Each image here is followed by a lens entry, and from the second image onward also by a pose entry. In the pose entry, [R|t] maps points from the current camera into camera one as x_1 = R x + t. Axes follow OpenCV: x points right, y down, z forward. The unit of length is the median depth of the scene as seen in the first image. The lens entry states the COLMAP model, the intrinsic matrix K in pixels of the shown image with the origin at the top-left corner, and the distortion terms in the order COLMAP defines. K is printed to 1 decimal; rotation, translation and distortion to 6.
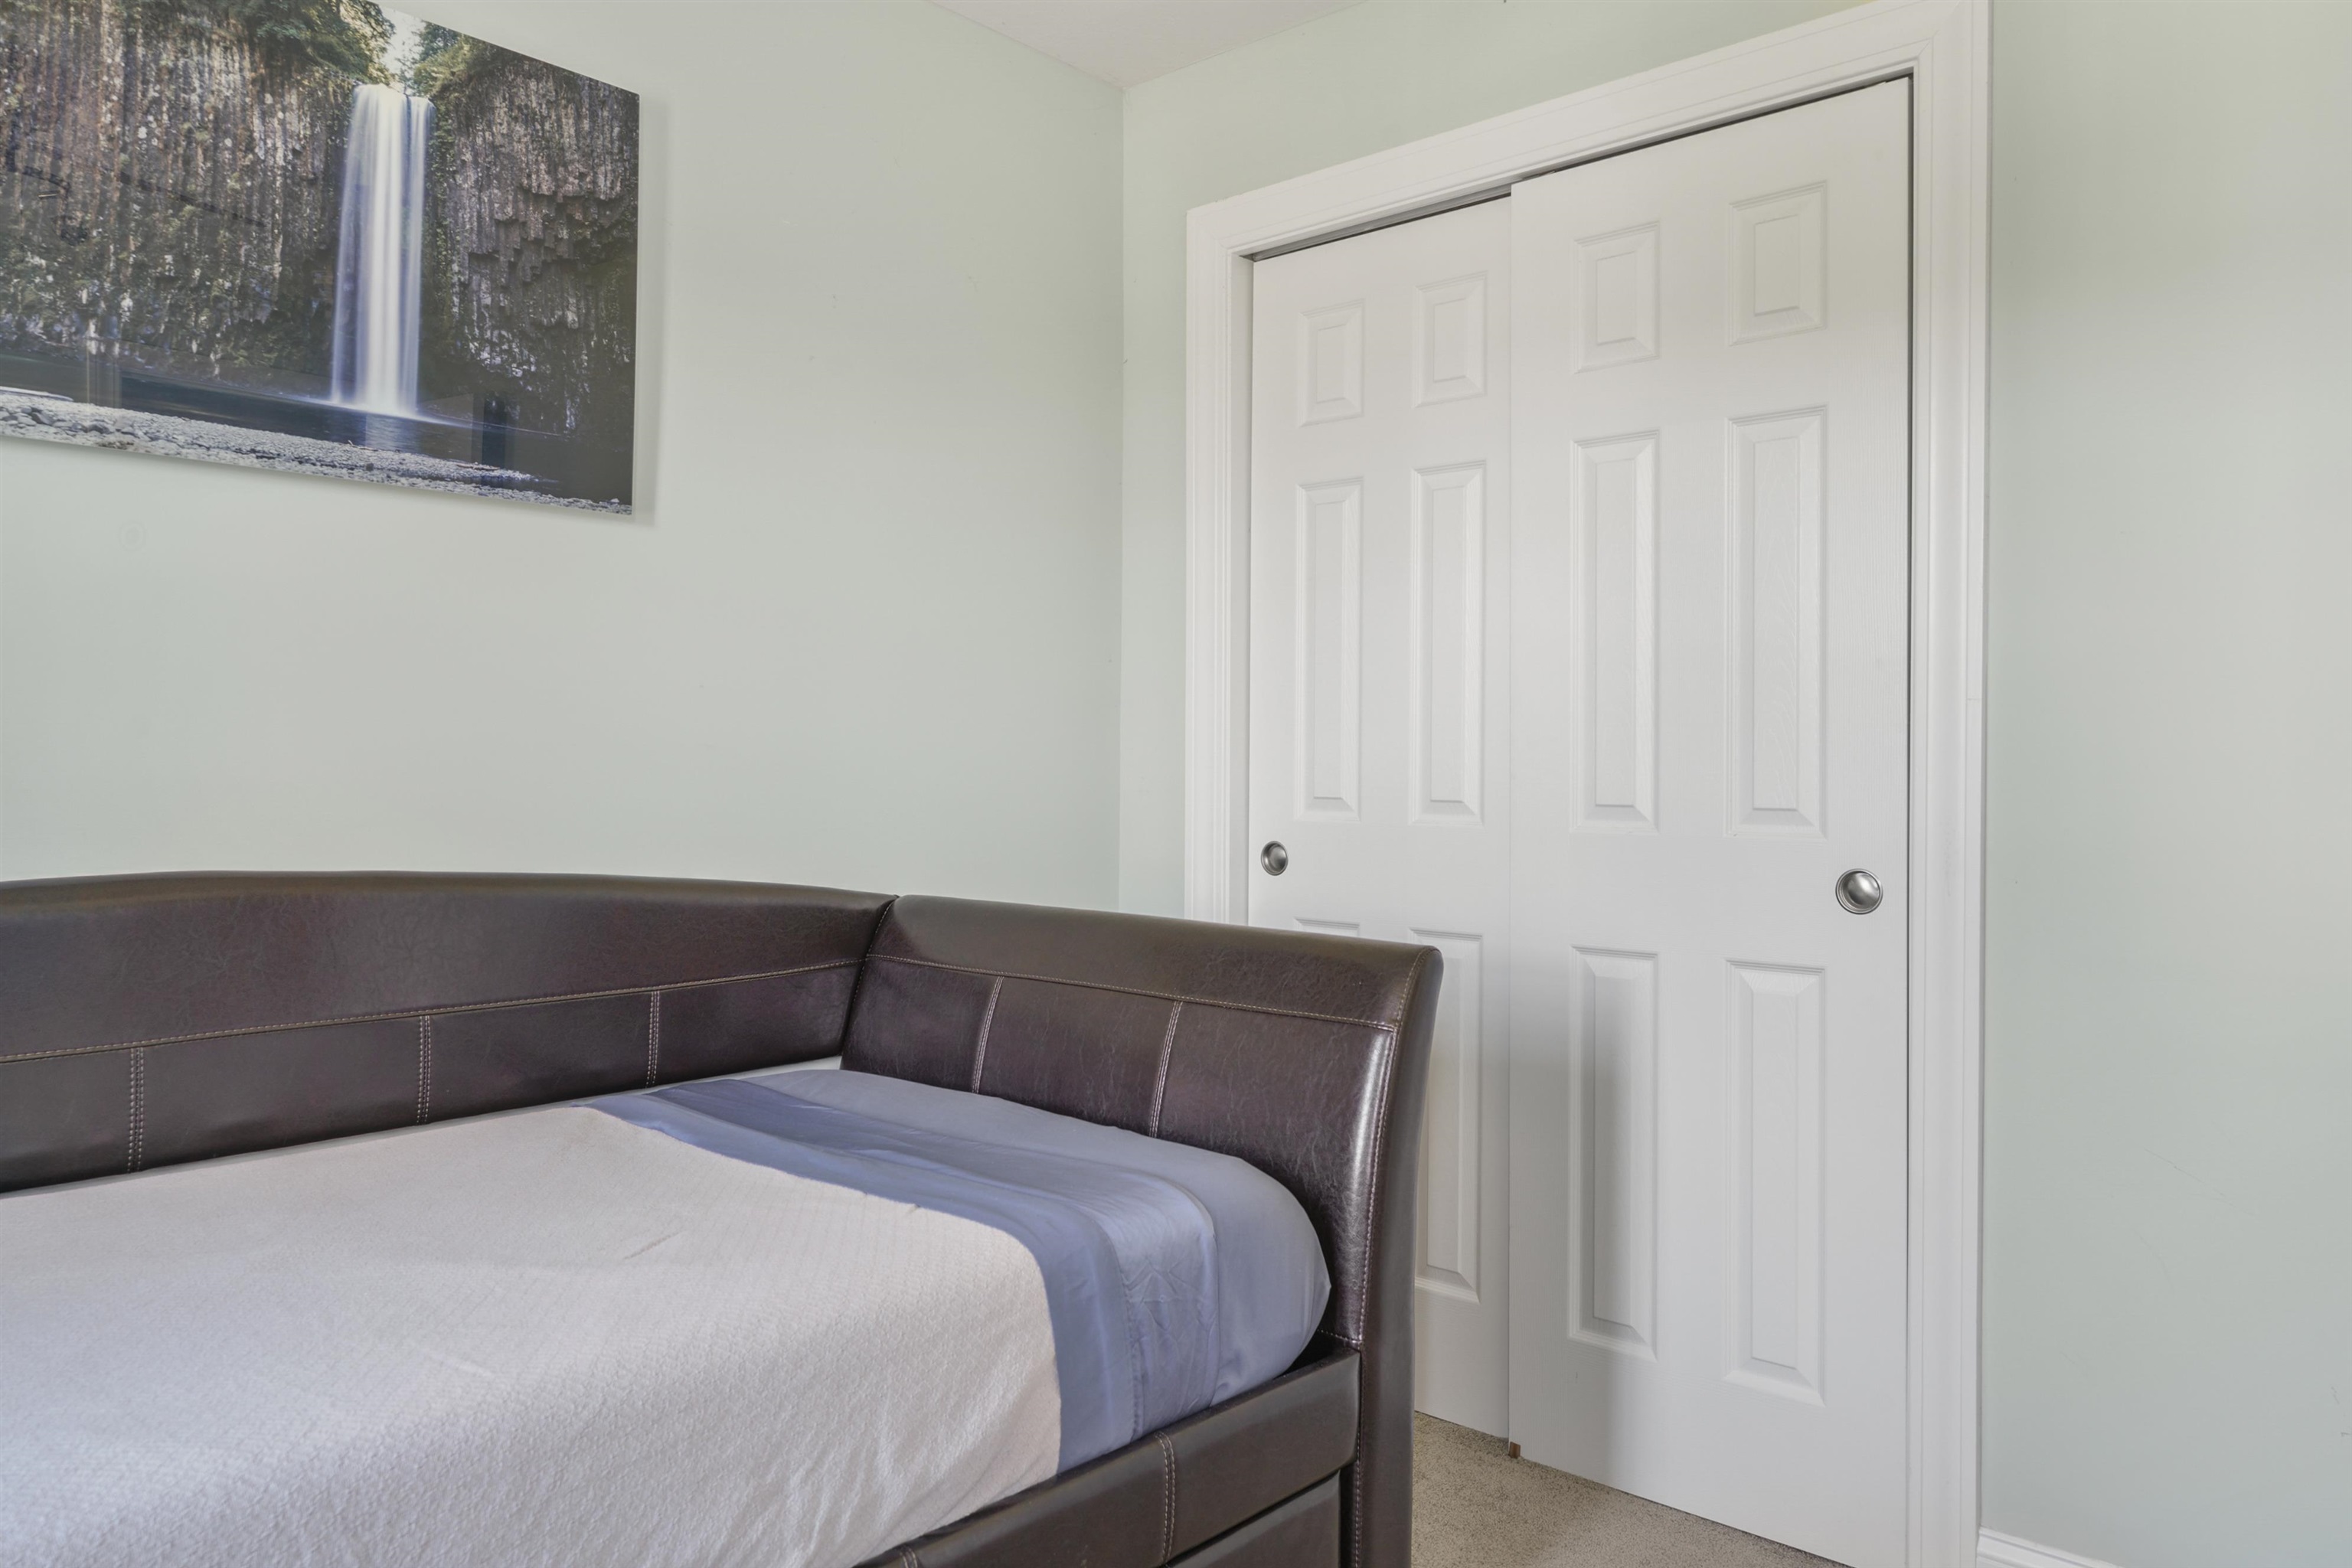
lens RADIAL K [[1632.7, 0, 1175.7], [0, 1632.7, 774.2], [0, 0, 1]] dist [-0.006201, 0.004558]
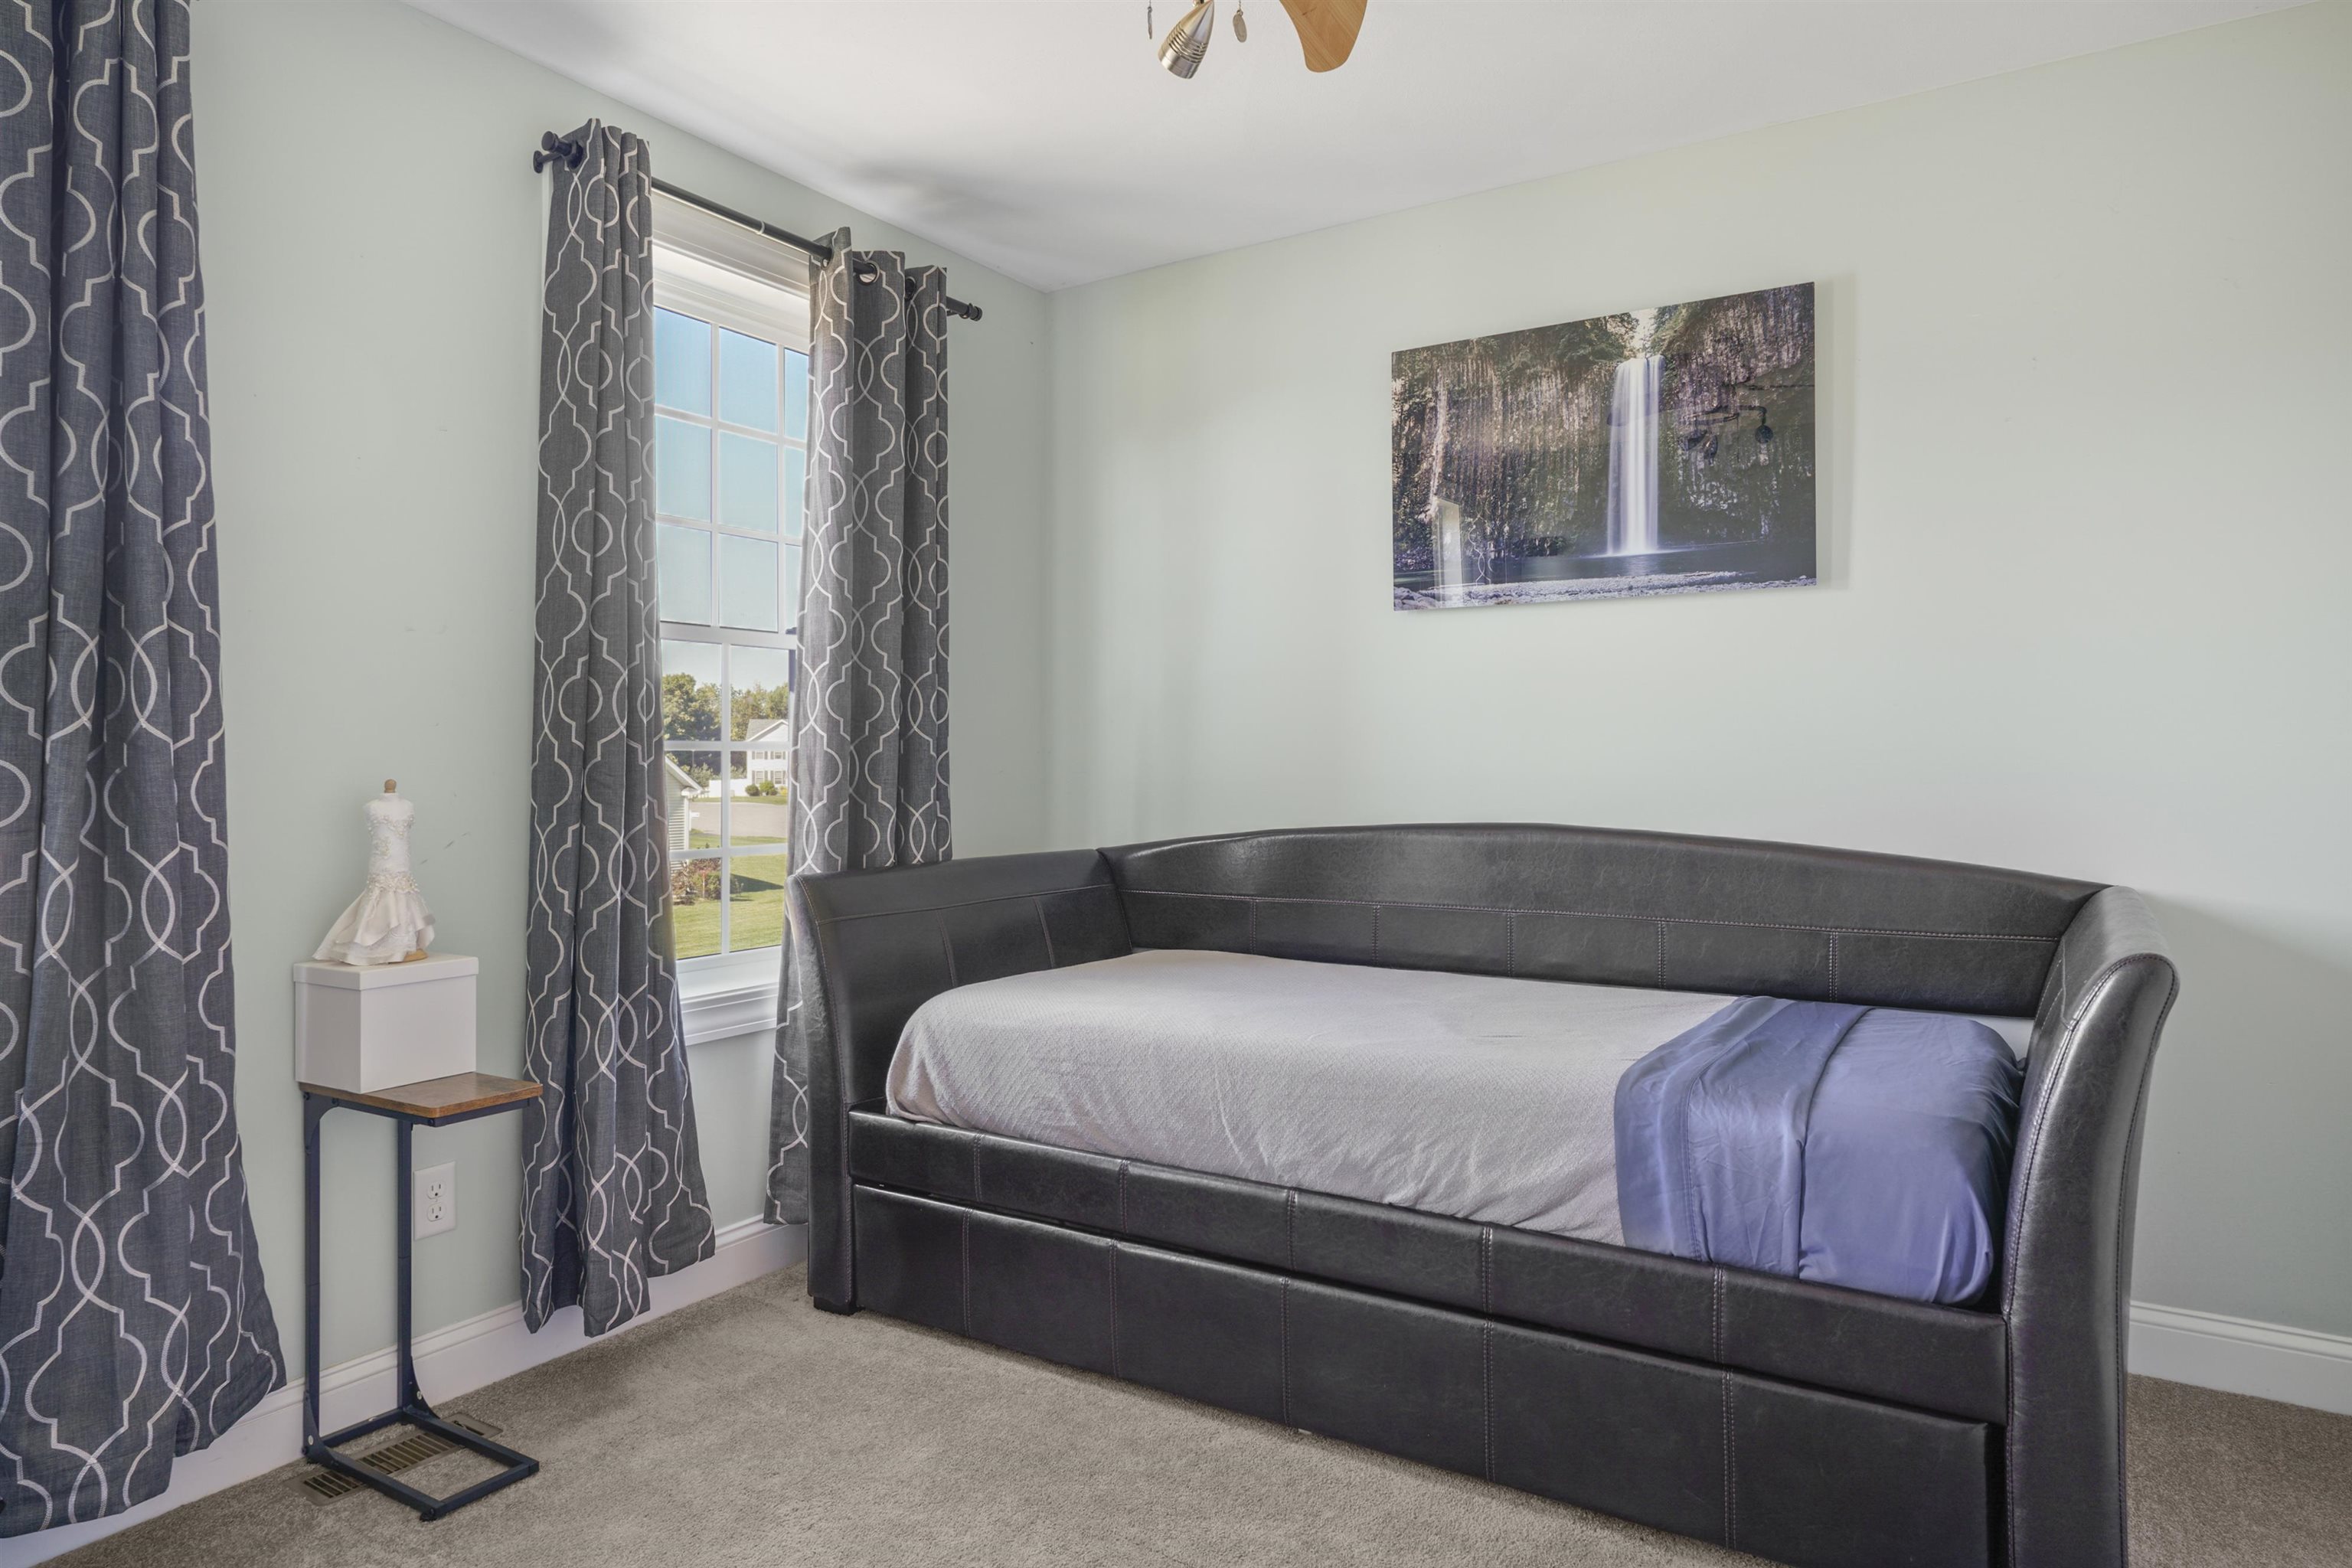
lens RADIAL K [[1430.8, 0, 1178.9], [0, 1430.8, 774.5], [0, 0, 1]] dist [-0.002096, -0.000348]
pose [[0.154873, 0.001263, -0.987934, 0.886960], [-0.006204, 0.999981, 0.000306, 0.005799], [0.987915, 0.006082, 0.154878, 0.315480]]
